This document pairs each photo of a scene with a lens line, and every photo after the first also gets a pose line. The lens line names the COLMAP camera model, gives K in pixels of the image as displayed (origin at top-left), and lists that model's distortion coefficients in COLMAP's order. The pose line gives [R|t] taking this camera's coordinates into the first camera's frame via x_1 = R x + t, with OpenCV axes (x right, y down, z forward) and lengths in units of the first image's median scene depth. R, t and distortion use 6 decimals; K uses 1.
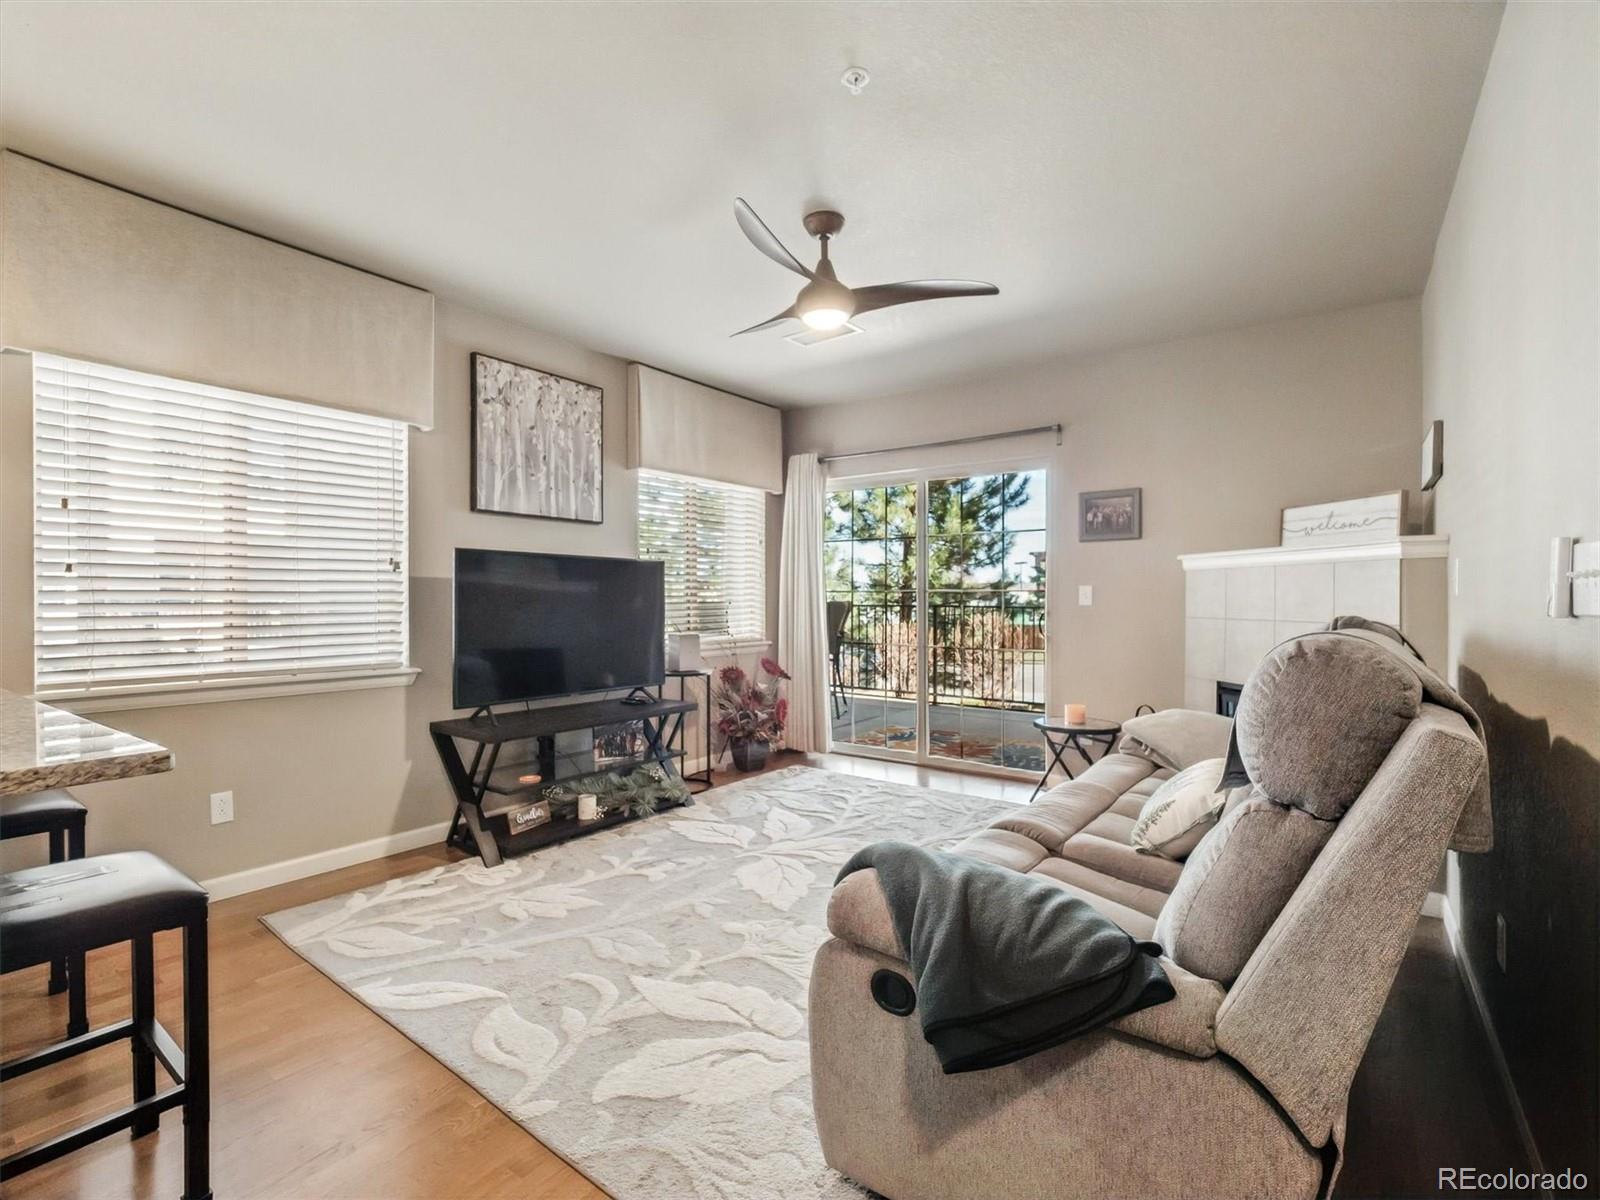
lens RADIAL K [[760.1, 0, 799.8], [0, 760.1, 588.1], [0, 0, 1]] dist [0.000514, -0.000238]
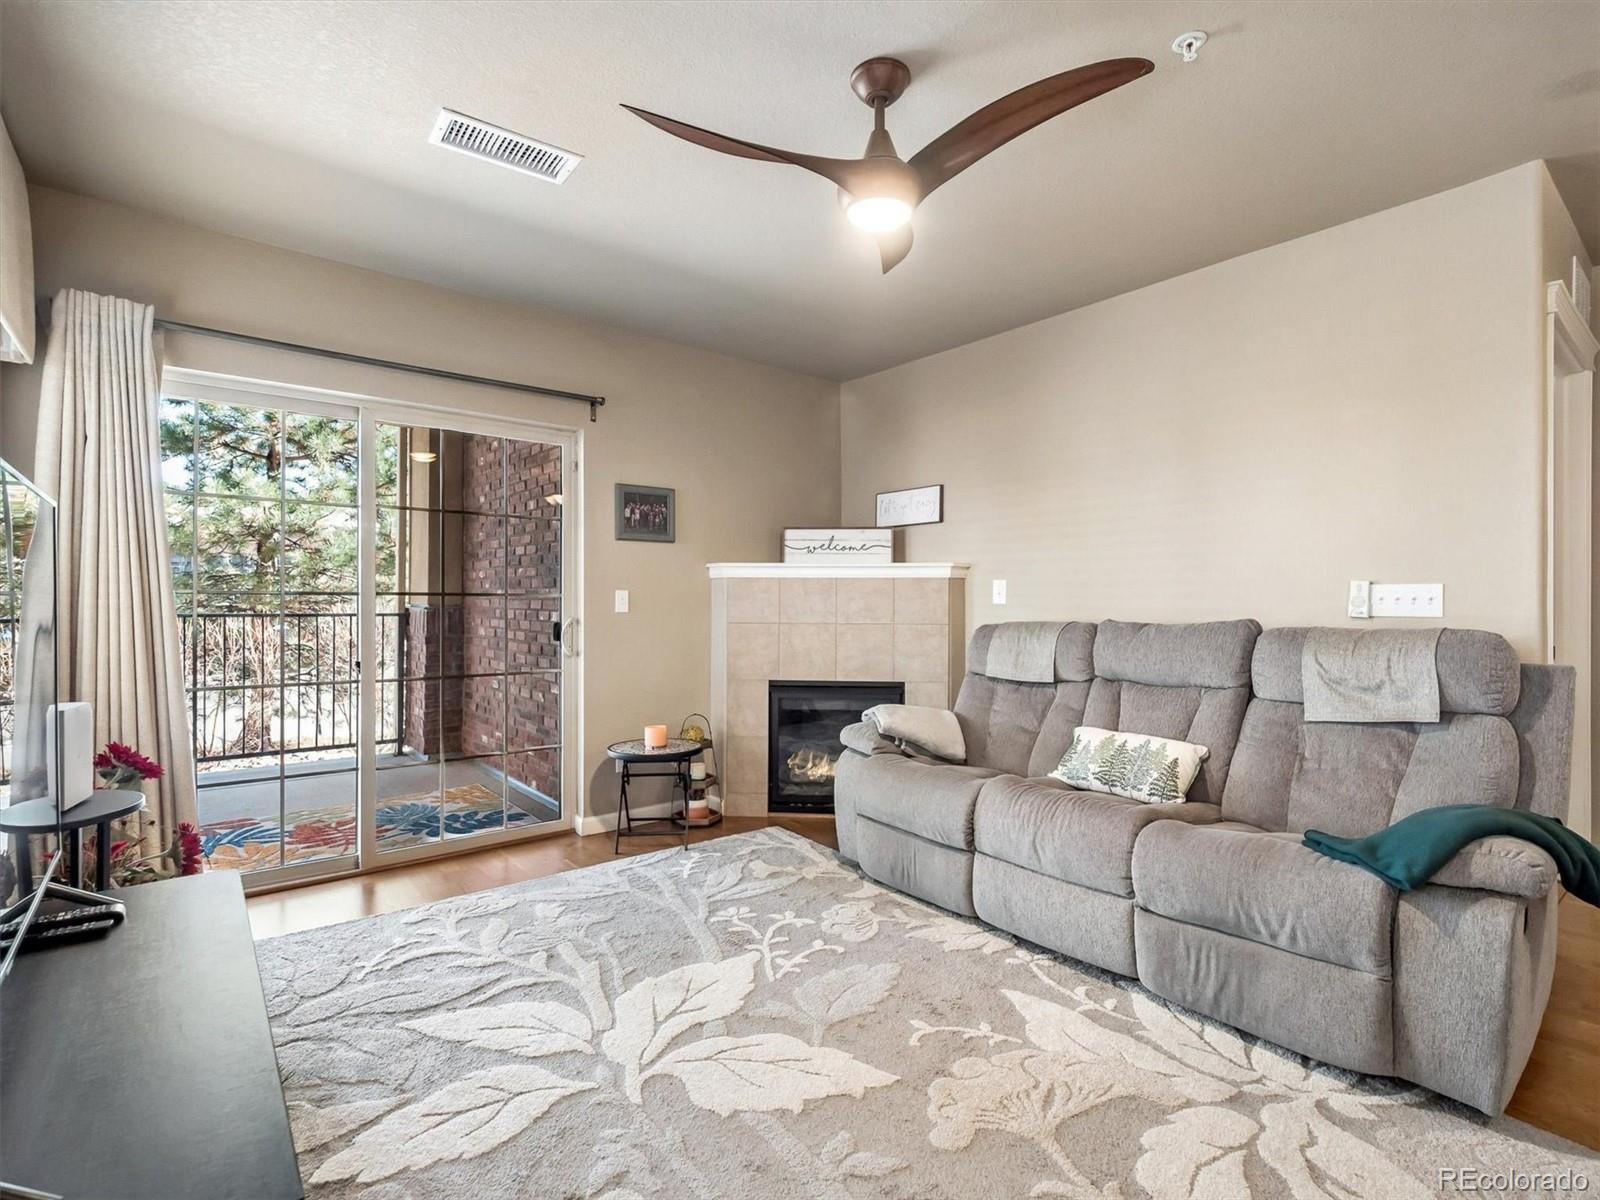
lens RADIAL K [[777.0, 0, 818.0], [0, 777.0, 601.7], [0, 0, 1]] dist [-0.005932, -0.000885]
pose [[0.234421, -0.000755, 0.972135, -0.470569], [-0.013908, 0.999895, 0.004130, 0.002343], [-0.972036, -0.014489, 0.234386, 0.617369]]
